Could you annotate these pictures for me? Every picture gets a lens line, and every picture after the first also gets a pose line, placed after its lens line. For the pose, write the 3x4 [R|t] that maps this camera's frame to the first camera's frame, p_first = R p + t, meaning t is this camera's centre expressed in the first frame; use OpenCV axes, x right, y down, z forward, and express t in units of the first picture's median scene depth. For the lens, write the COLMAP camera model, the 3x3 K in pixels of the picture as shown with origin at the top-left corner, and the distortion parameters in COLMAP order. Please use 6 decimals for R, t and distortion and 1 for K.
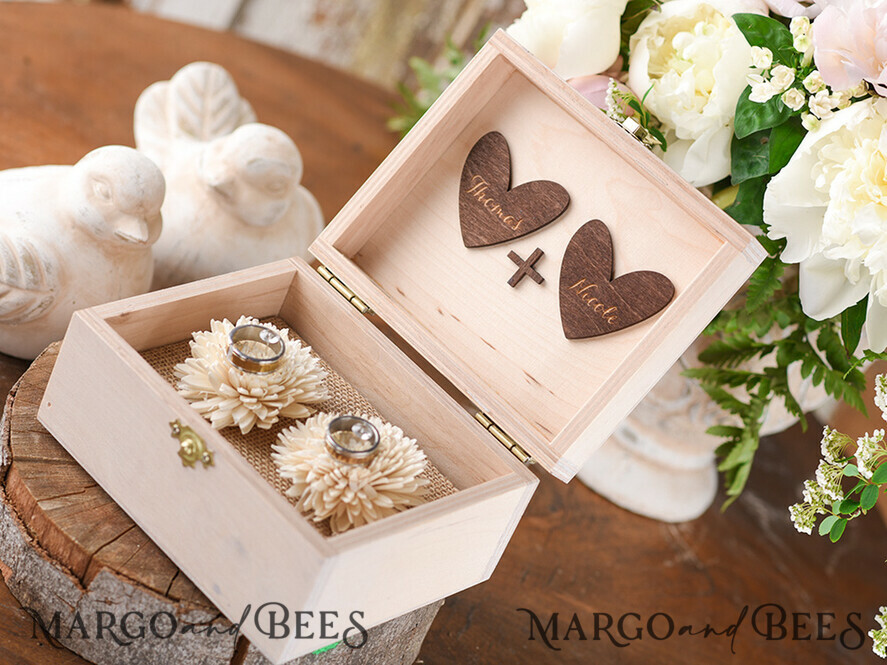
lens RADIAL K [[2562.8, 0, 443.5], [0, 2562.8, 332.5], [0, 0, 1]] dist [0.150069, 1.142319]
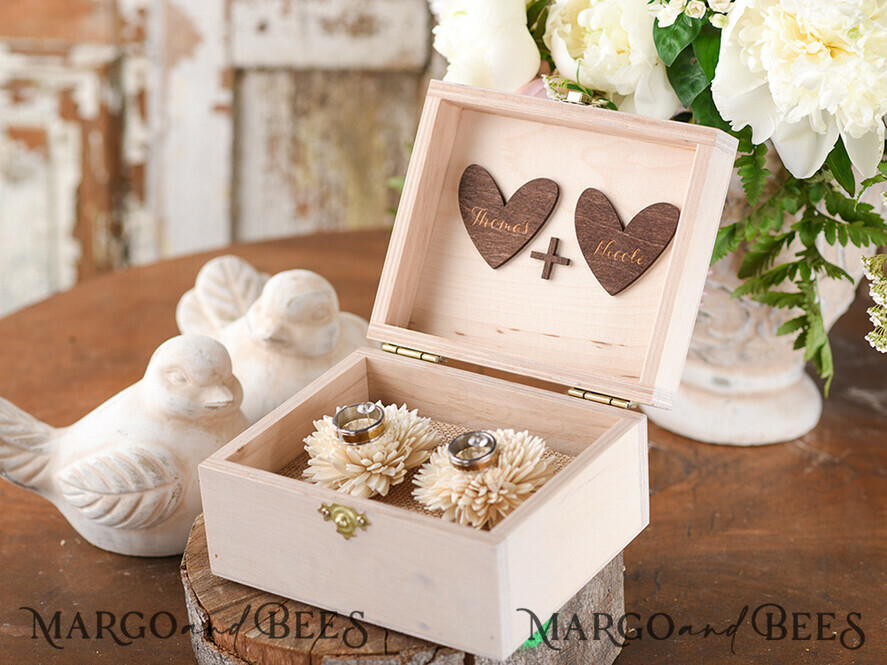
lens RADIAL K [[2562.8, 0, 443.5], [0, 2562.8, 332.5], [0, 0, 1]] dist [0.150069, 1.142319]
pose [[0.890134, -0.455526, -0.012587, -0.009066], [0.451873, 0.885895, -0.104886, 0.096619], [0.058929, 0.087675, 0.994405, -0.087951]]
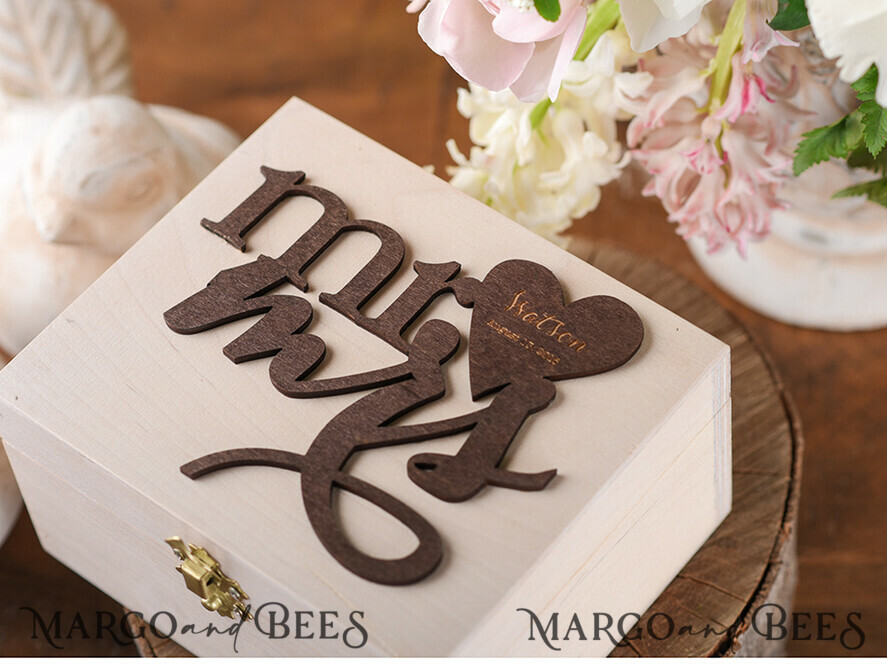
lens RADIAL K [[2729.7, 0, 486.5], [0, 2729.7, 330.3], [0, 0, 1]] dist [0.210232, 0.986366]
pose [[0.897613, -0.386737, -0.211486, 0.160725], [0.431401, 0.869256, 0.241426, -0.171139], [0.090467, -0.307942, 0.947094, 0.373934]]
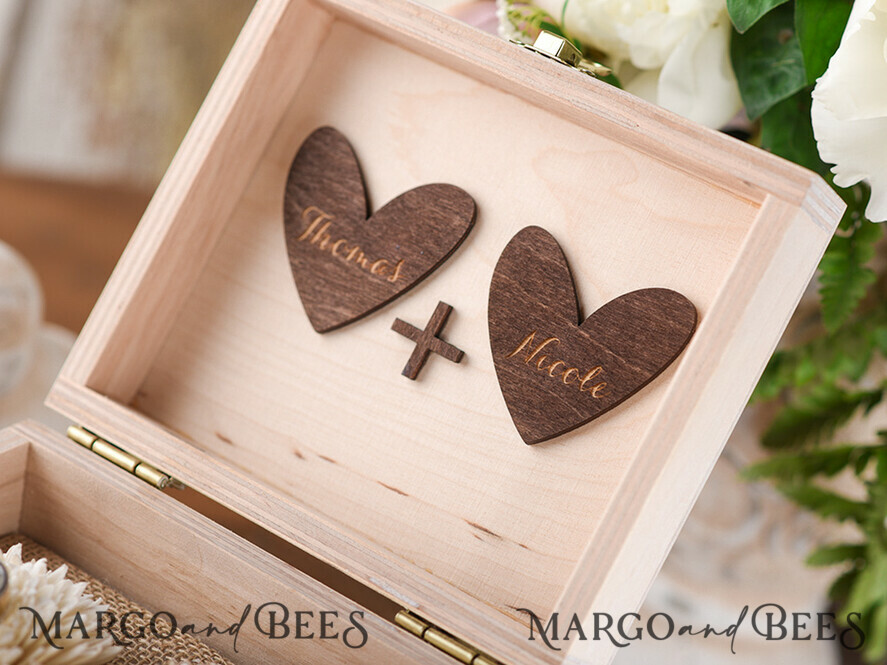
lens RADIAL K [[2770.8, 0, 456.8], [0, 2770.8, 331.7], [0, 0, 1]] dist [0.152901, 1.012362]
pose [[0.972674, -0.231048, 0.022836, 0.024813], [0.232167, 0.968704, -0.087810, 0.027177], [-0.001833, 0.090712, 0.995875, 0.396963]]
